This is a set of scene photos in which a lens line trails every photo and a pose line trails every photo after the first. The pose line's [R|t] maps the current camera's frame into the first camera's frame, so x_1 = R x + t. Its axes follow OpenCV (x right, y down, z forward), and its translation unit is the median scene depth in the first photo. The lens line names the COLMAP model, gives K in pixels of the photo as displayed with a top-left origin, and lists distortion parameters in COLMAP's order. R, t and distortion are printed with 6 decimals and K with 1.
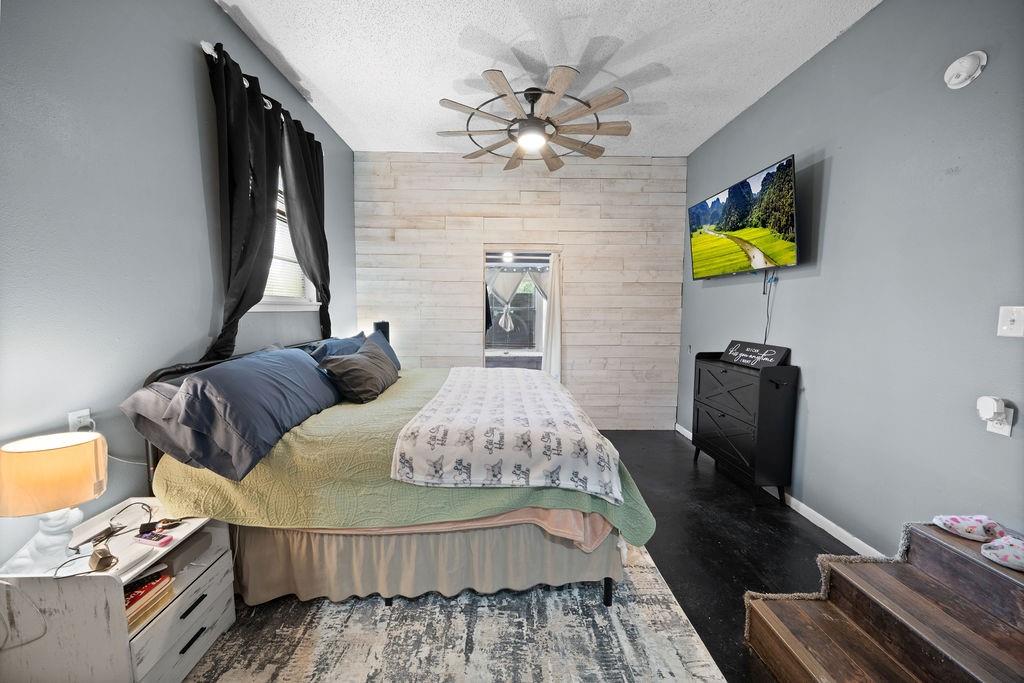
lens RADIAL K [[354.9, 0, 513.0], [0, 354.9, 332.0], [0, 0, 1]] dist [-0.000582, -0.000152]
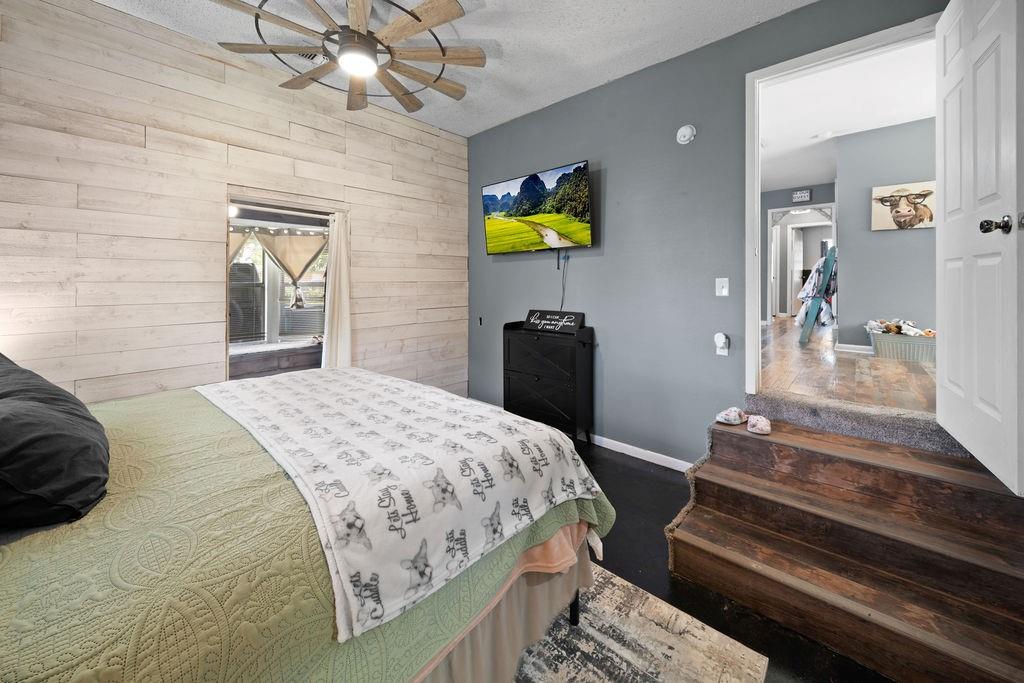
lens RADIAL K [[371.5, 0, 505.8], [0, 371.5, 278.2], [0, 0, 1]] dist [-0.000397, -0.000146]
pose [[0.697717, -0.001101, 0.716373, -0.308929], [0.057599, 0.996847, -0.054566, -0.018098], [-0.714055, 0.079334, 0.695580, 0.262603]]
